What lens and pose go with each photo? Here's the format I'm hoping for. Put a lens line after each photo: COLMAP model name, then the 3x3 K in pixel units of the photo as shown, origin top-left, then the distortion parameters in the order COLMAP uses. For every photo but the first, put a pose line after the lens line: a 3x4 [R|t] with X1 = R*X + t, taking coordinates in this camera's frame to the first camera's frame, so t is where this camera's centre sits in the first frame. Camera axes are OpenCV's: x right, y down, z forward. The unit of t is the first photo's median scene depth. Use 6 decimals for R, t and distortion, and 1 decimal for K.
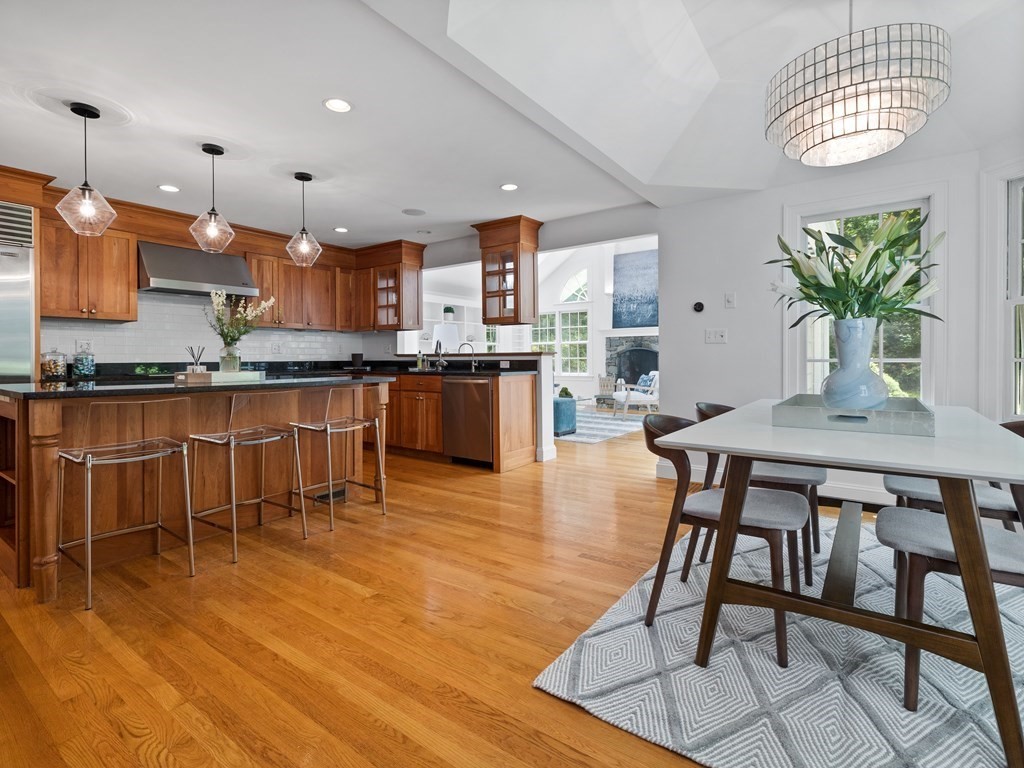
lens RADIAL K [[512.2, 0, 512.0], [0, 512.2, 364.2], [0, 0, 1]] dist [0.000923, 0.000061]
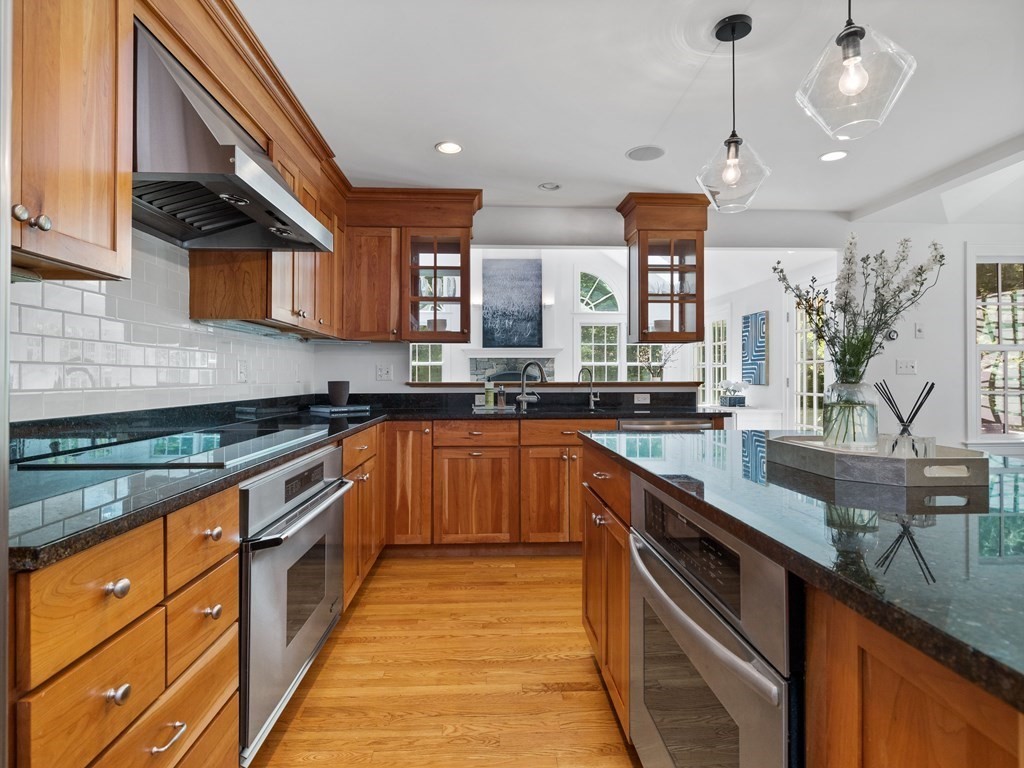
lens RADIAL K [[566.6, 0, 512.0], [0, 566.6, 384.0], [0, 0, 1]] dist [0.003494, 0.000557]
pose [[0.789562, -0.002068, 0.613667, -0.615948], [0.003954, 0.999991, -0.001718, -0.018360], [-0.613658, 0.003783, 0.789563, 0.476607]]
